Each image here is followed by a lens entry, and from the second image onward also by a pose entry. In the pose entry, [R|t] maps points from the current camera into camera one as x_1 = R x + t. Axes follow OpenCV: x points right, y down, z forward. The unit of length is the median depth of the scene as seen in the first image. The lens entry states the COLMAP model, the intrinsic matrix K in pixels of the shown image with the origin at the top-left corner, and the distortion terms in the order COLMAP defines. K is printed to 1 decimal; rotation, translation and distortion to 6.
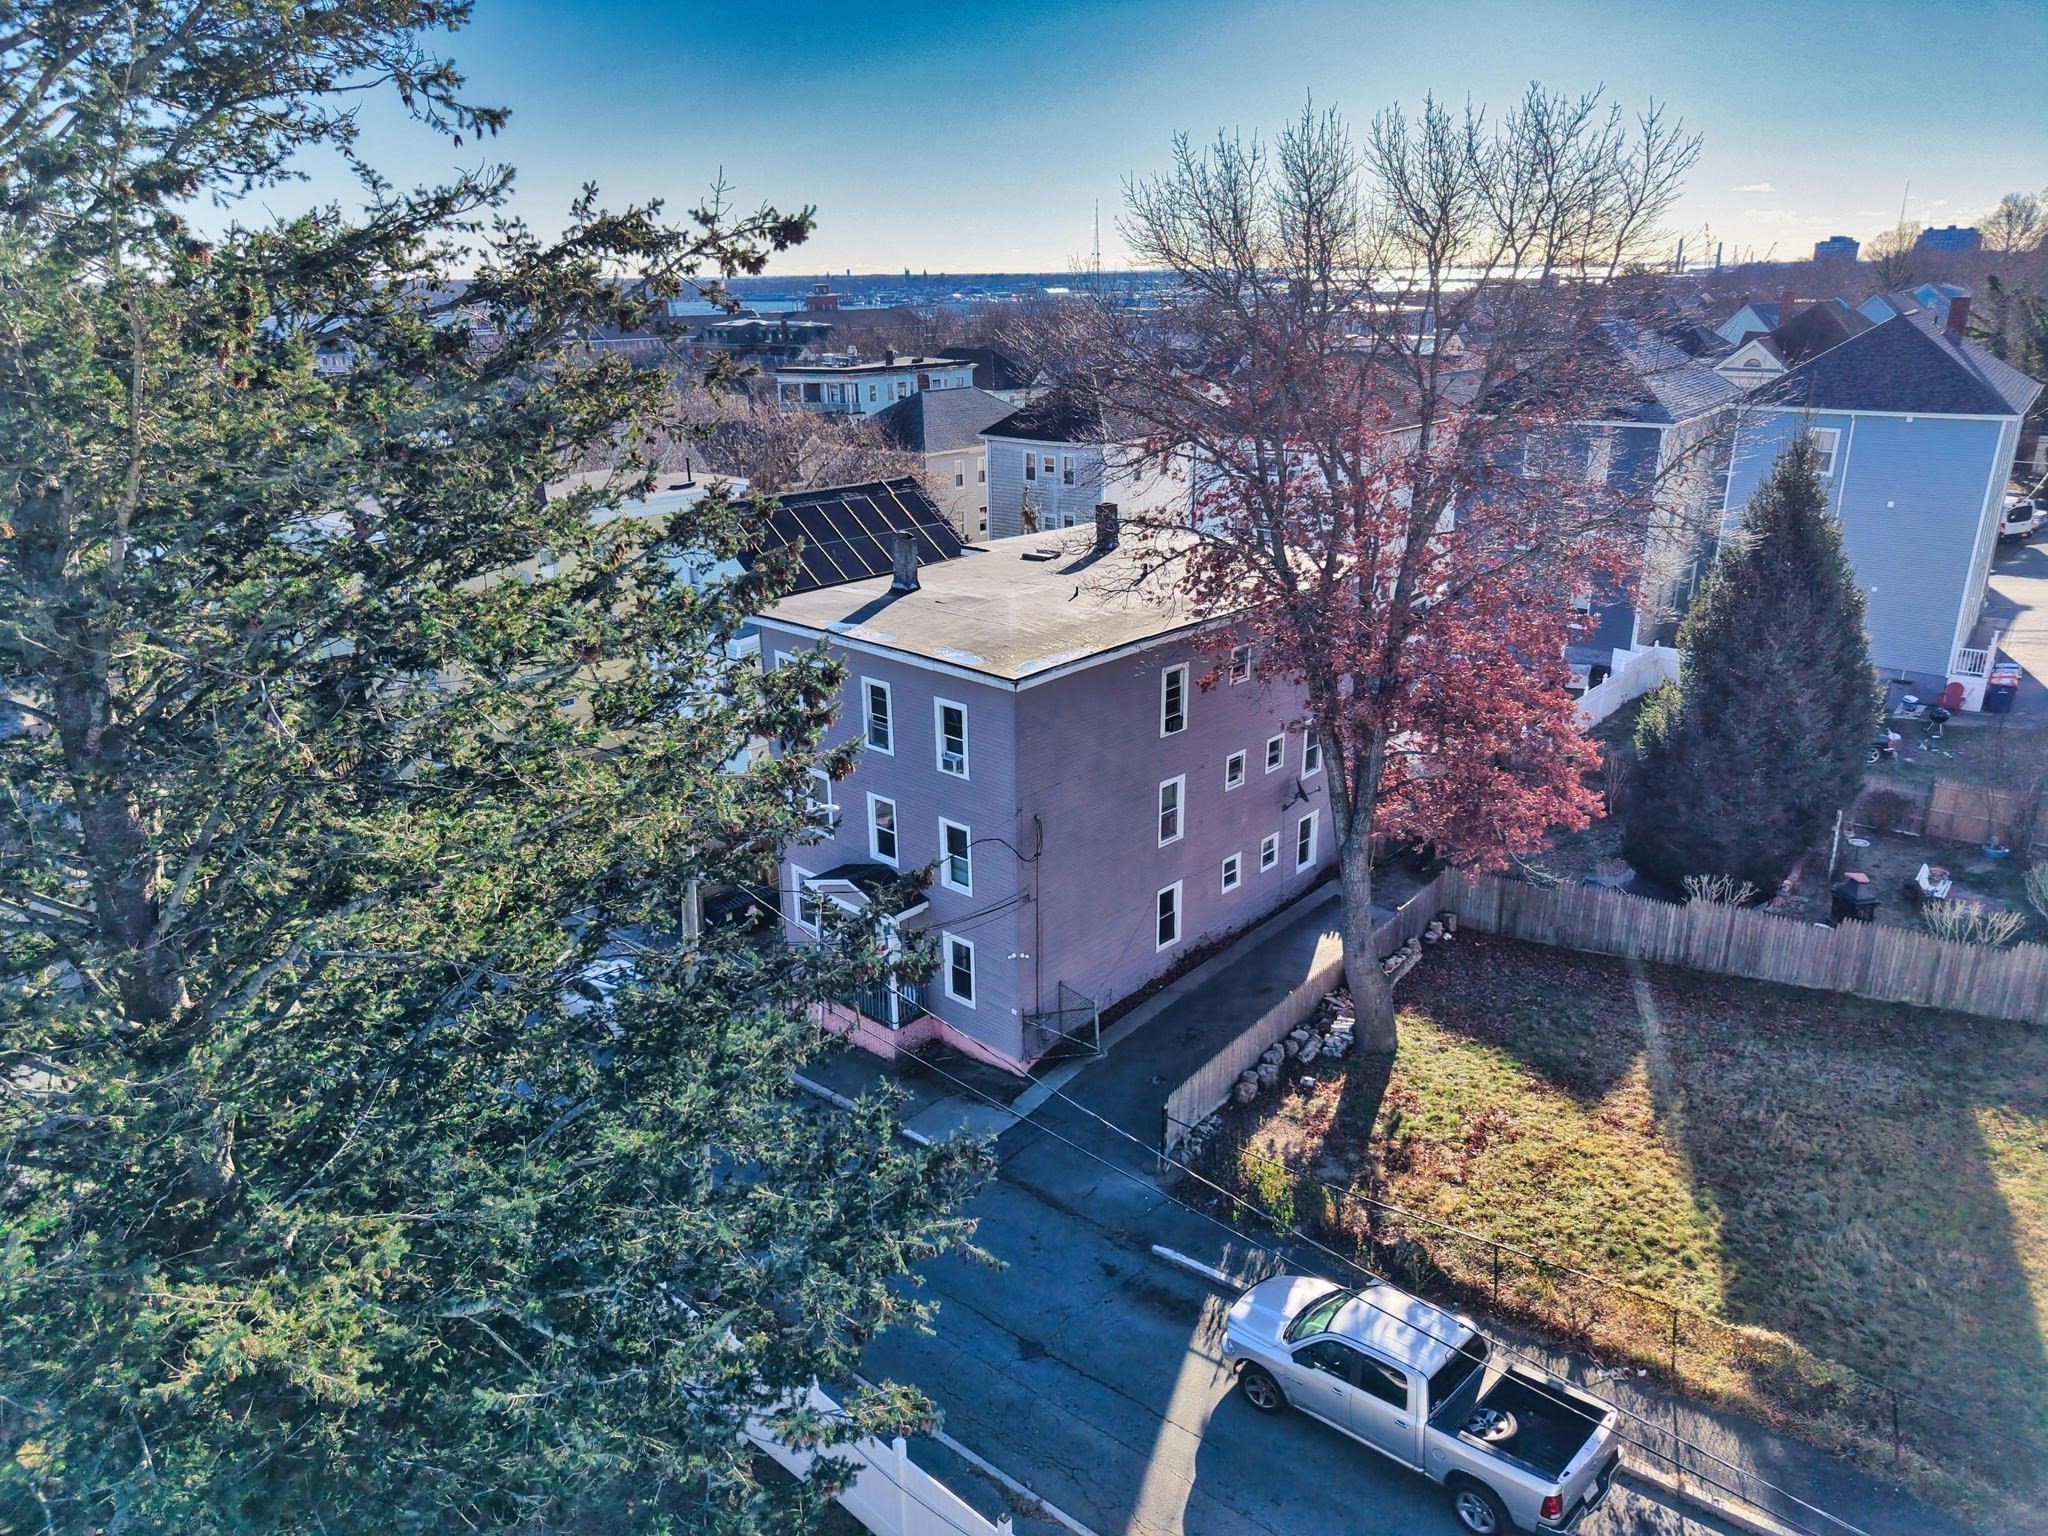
lens RADIAL K [[1356.7, 0, 1024.0], [0, 1356.7, 768.0], [0, 0, 1]] dist [0.011595, -0.010546]
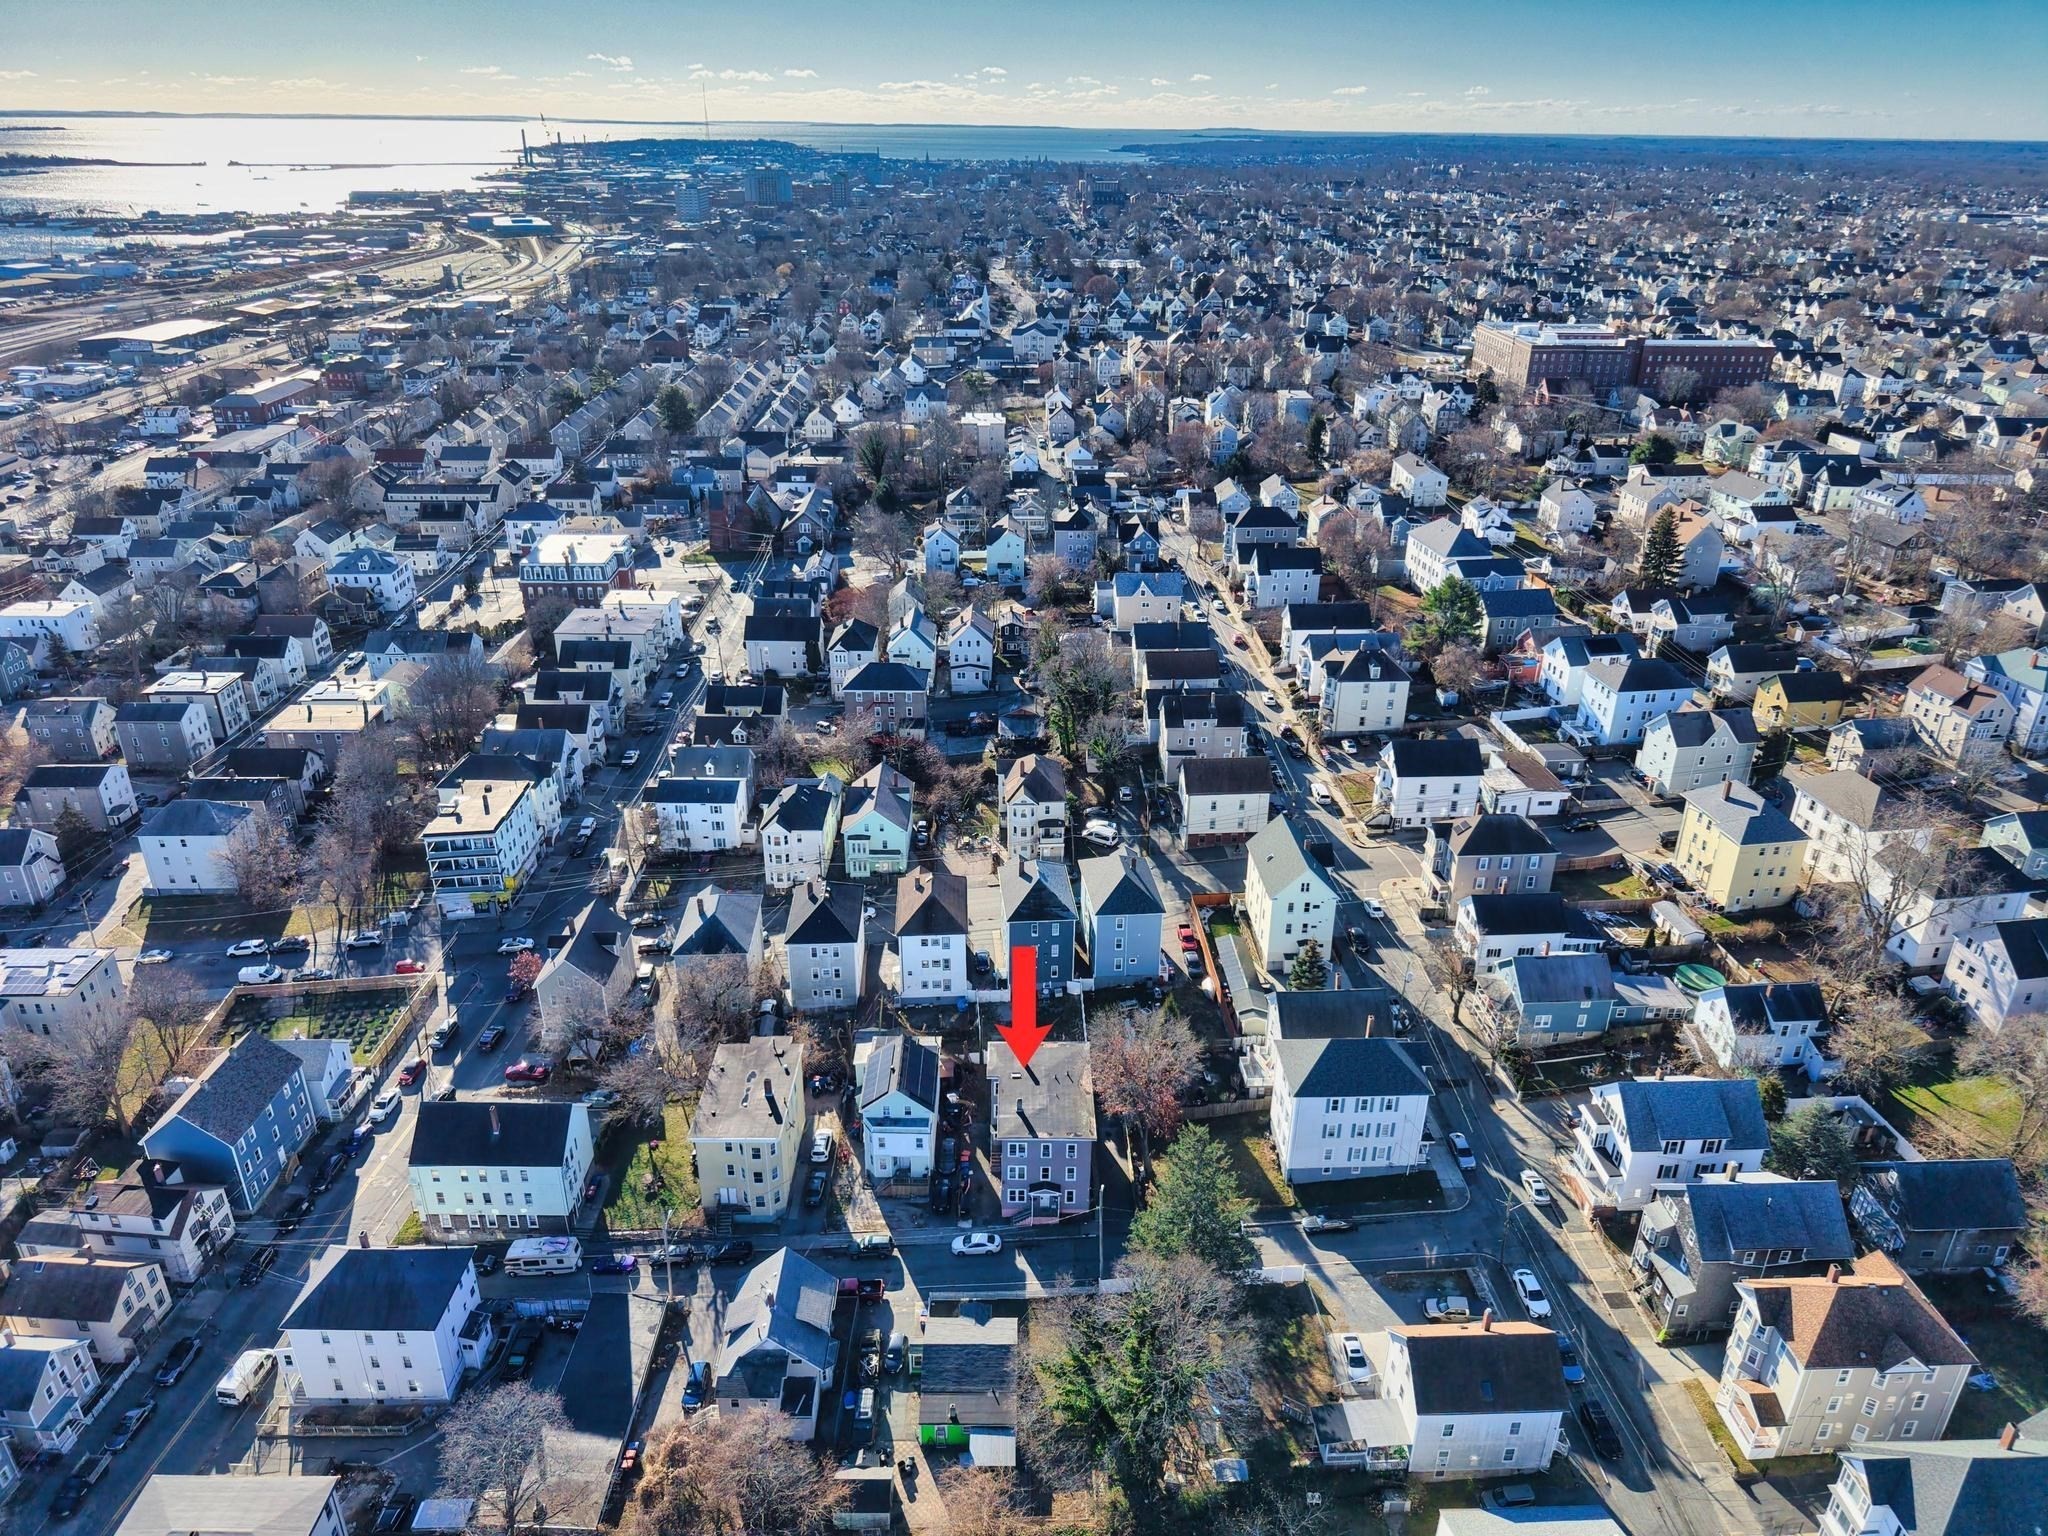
lens RADIAL K [[1322.3, 0, 1024.0], [0, 1322.3, 768.0], [0, 0, 1]] dist [0.072121, -0.000917]
pose [[0.740929, -0.270245, 0.614811, -2.502059], [0.216224, 0.962711, 0.162589, -1.978356], [-0.635824, 0.012470, 0.771734, -2.309408]]
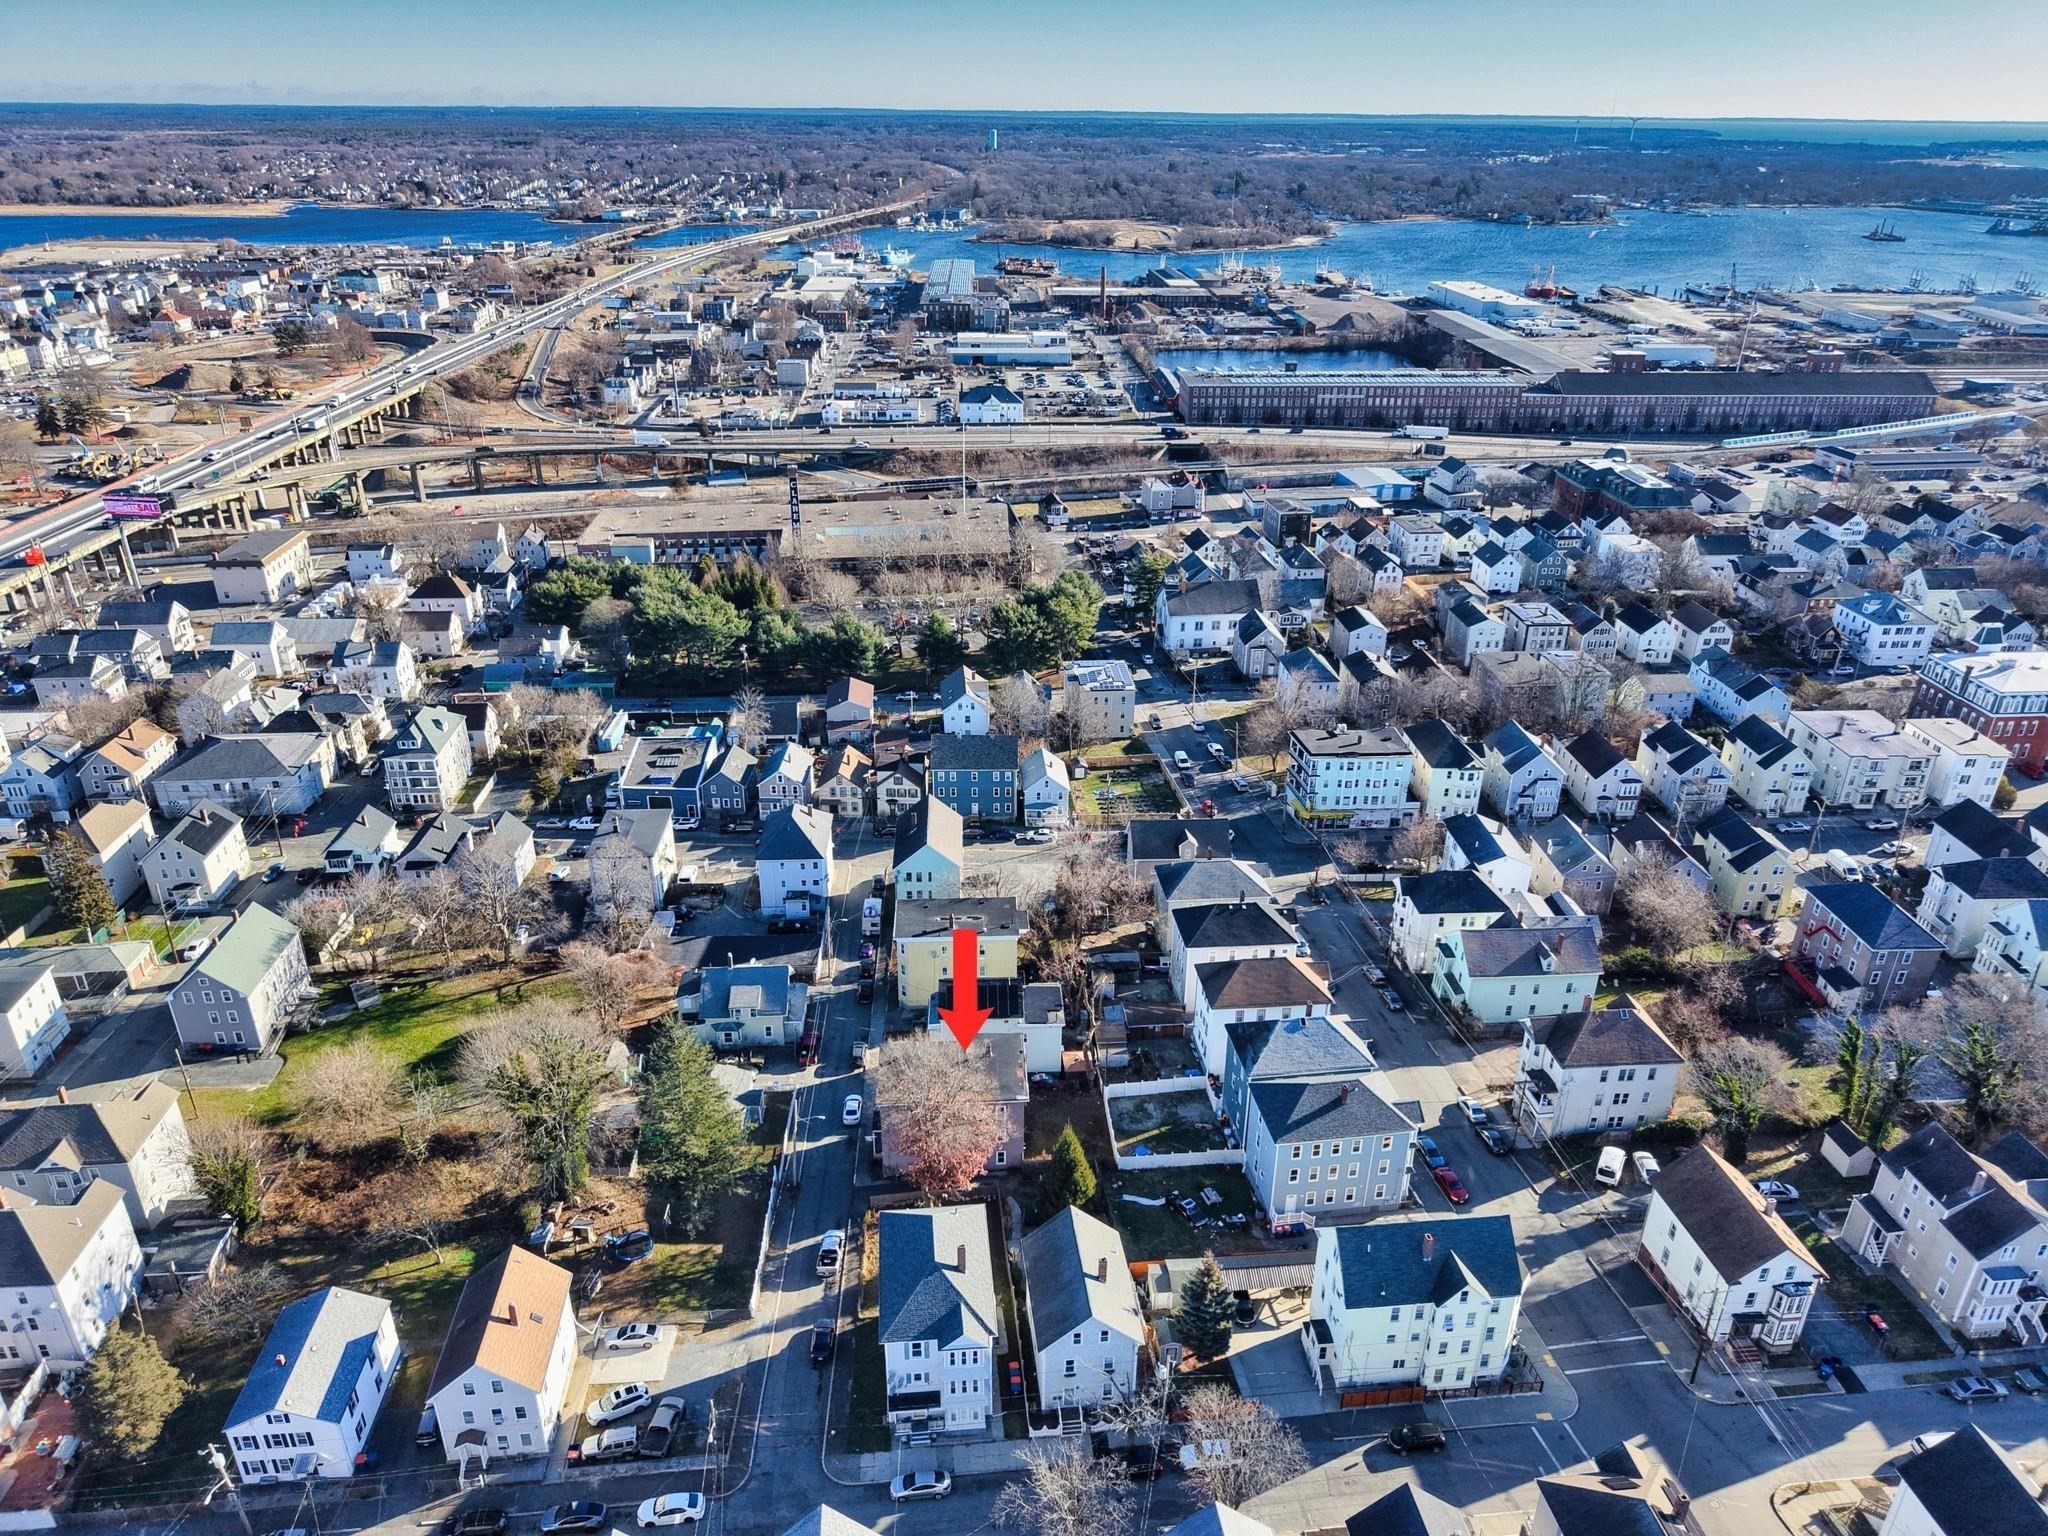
lens RADIAL K [[1356.7, 0, 1024.0], [0, 1356.7, 768.0], [0, 0, 1]] dist [0.011595, -0.010546]
pose [[0.716533, 0.318920, -0.620380, 2.871509], [-0.249264, 0.947708, 0.199293, -2.201572], [0.651497, 0.011838, 0.758559, -2.253029]]
